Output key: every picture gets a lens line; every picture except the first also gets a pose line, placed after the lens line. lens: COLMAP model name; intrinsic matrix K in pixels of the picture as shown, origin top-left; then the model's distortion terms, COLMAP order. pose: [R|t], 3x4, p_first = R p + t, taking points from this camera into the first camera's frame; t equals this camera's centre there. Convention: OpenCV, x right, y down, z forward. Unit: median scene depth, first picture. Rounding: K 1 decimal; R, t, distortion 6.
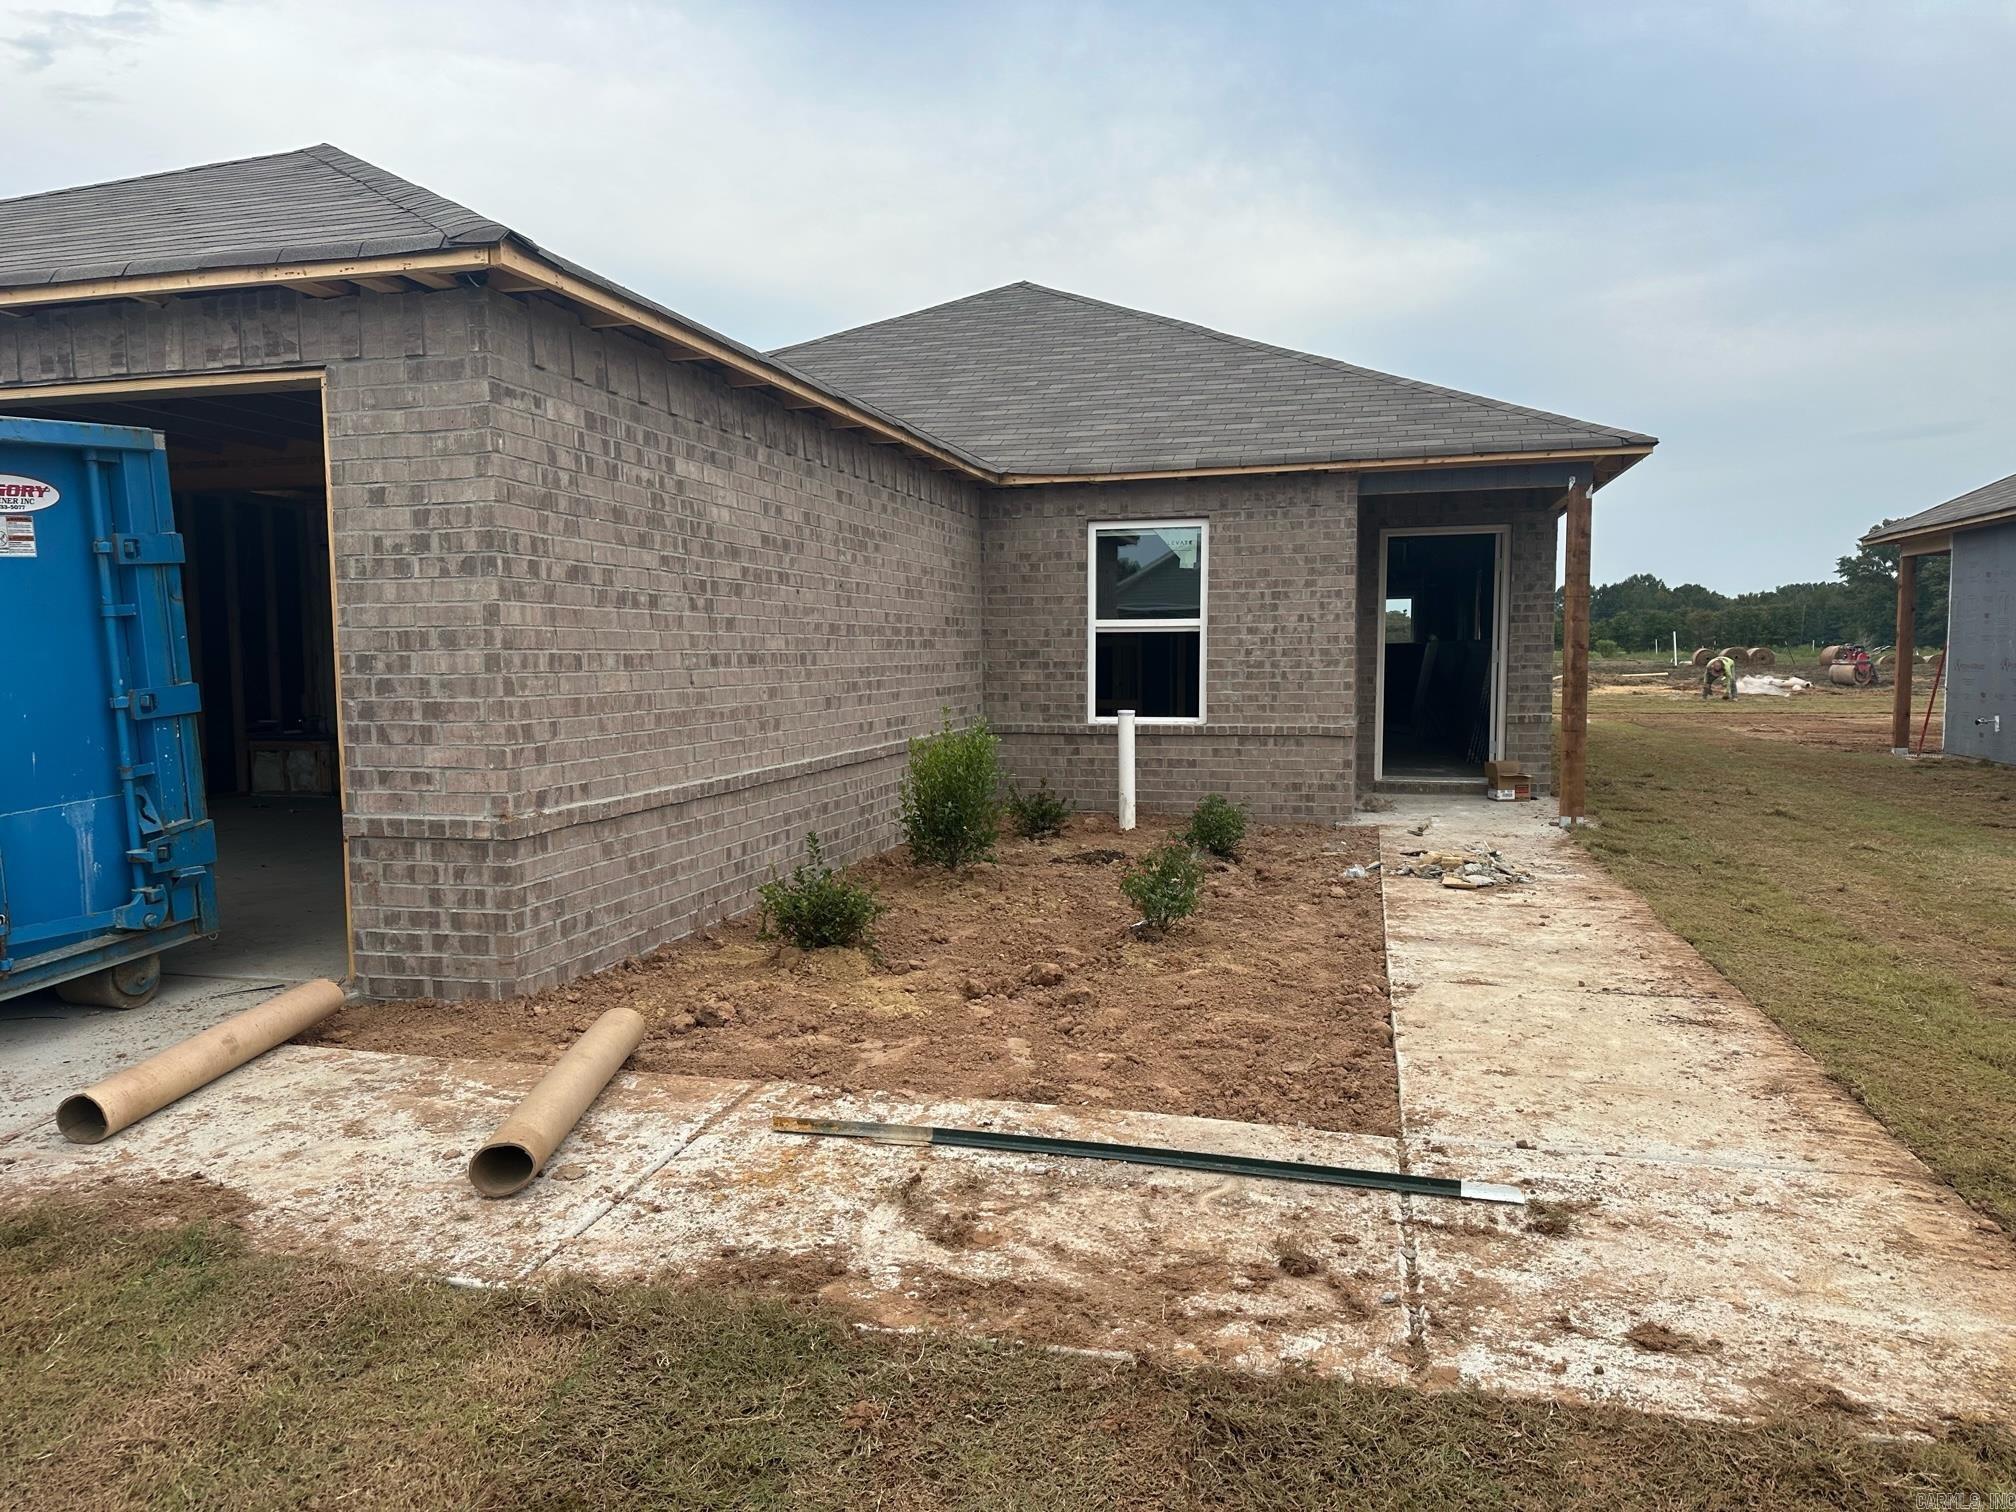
lens RADIAL K [[1407.9, 0, 1008.0], [0, 1407.9, 756.0], [0, 0, 1]] dist [0.167355, -0.315361]
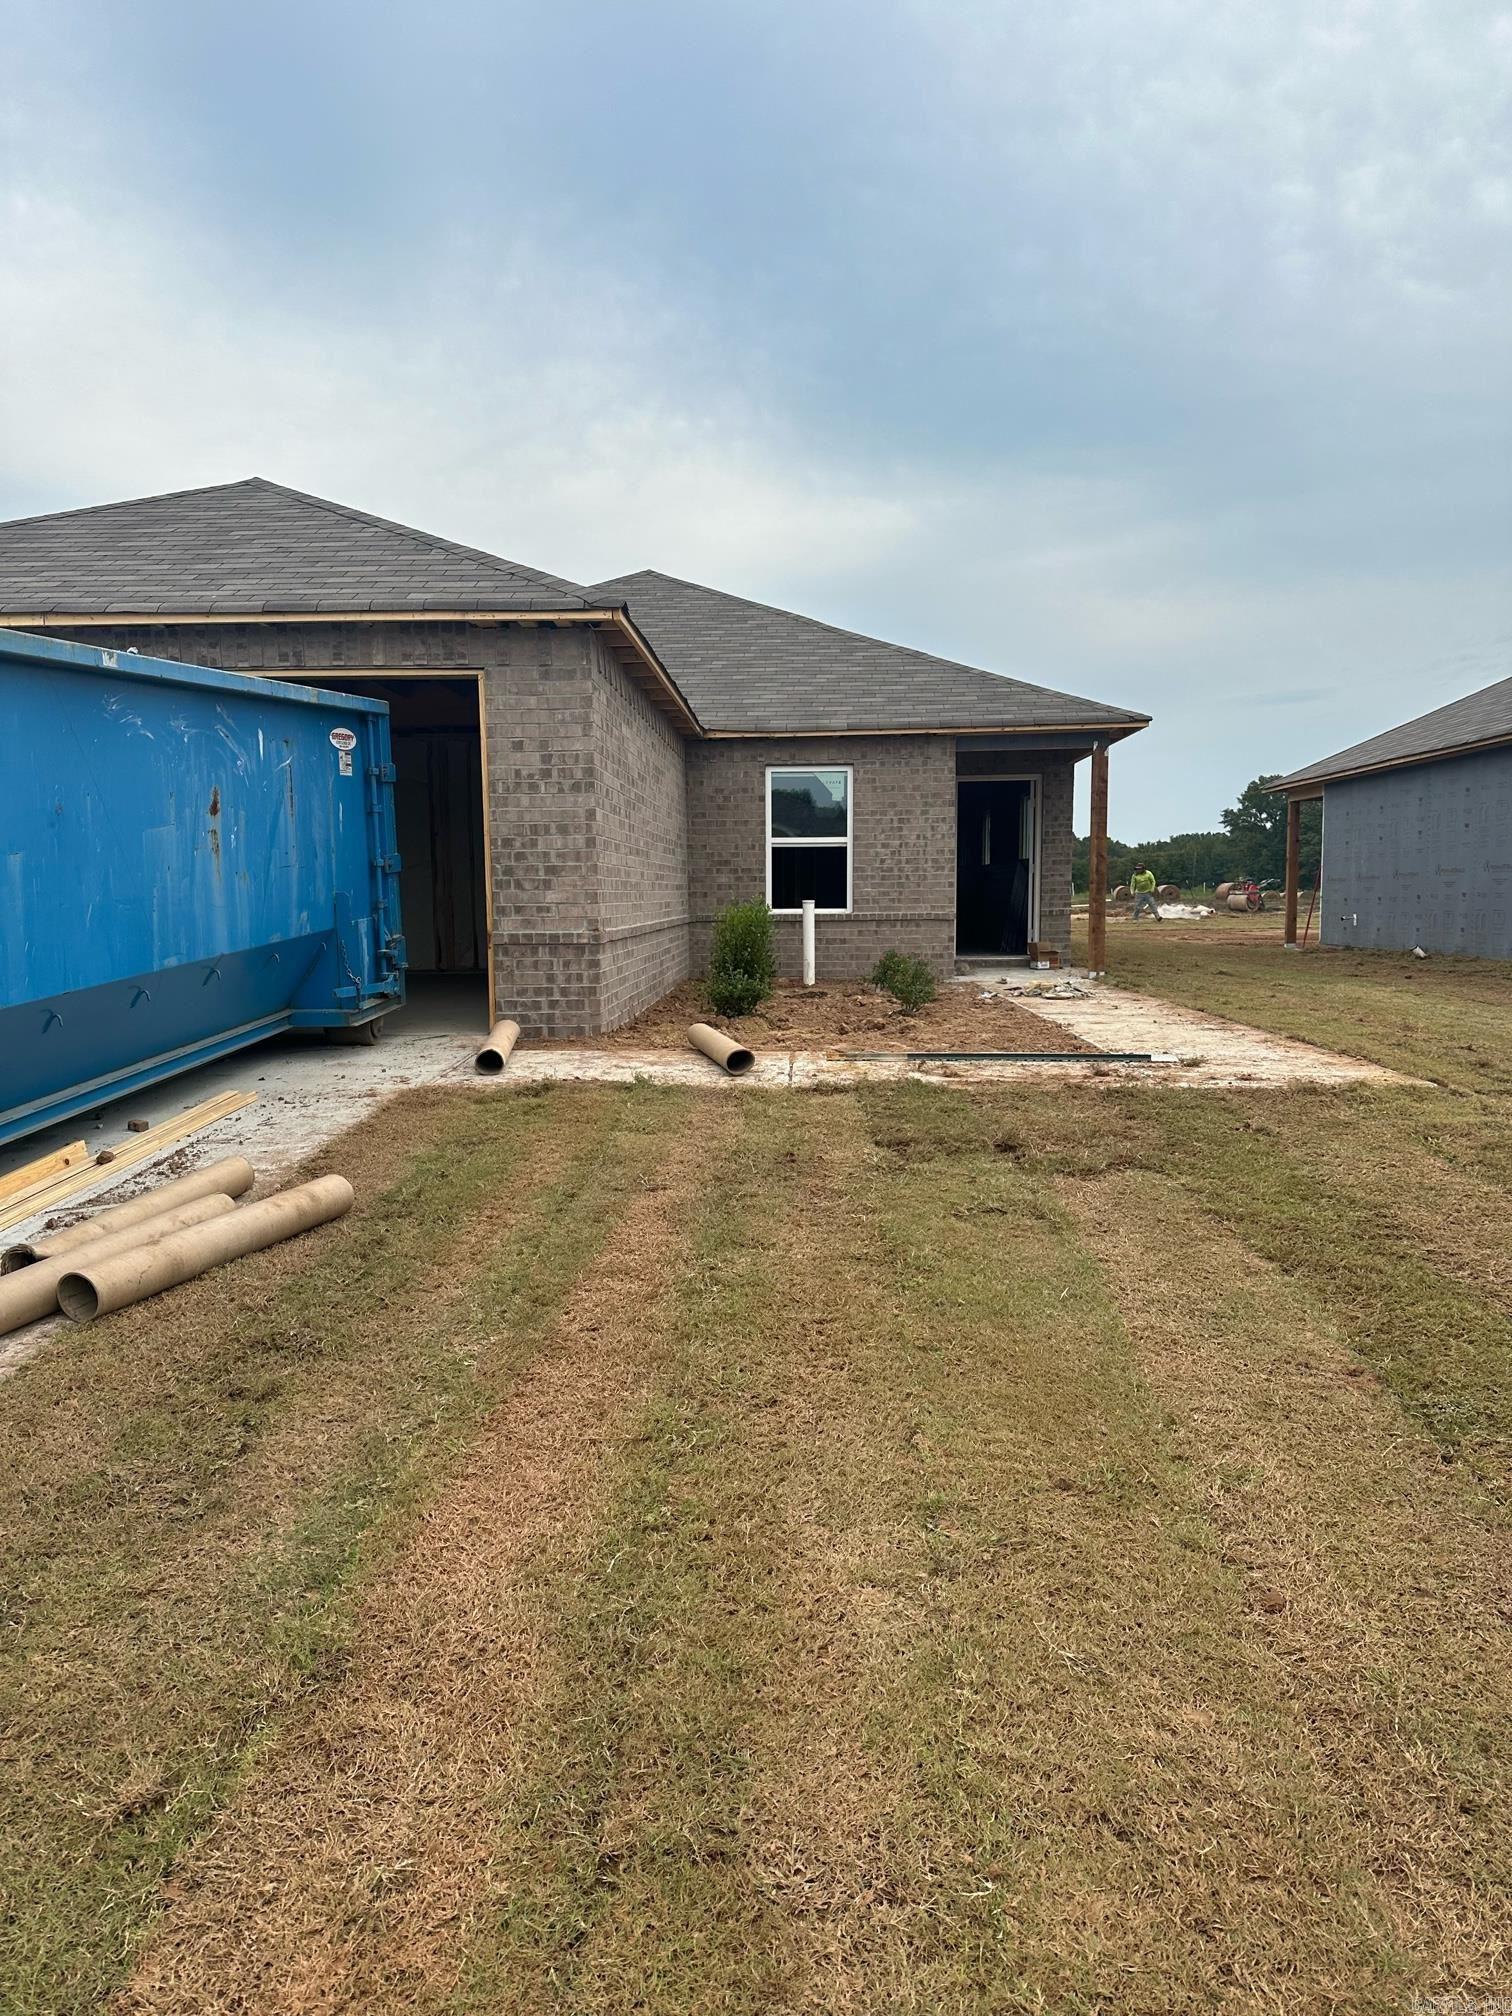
lens RADIAL K [[1407.9, 0, 756.0], [0, 1407.9, 1008.0], [0, 0, 1]] dist [0.167355, -0.315361]
pose [[0.978228, -0.018479, 0.206707, -0.249505], [0.017511, 0.999825, 0.006510, 0.062386], [-0.206791, -0.002749, 0.978381, -0.354755]]
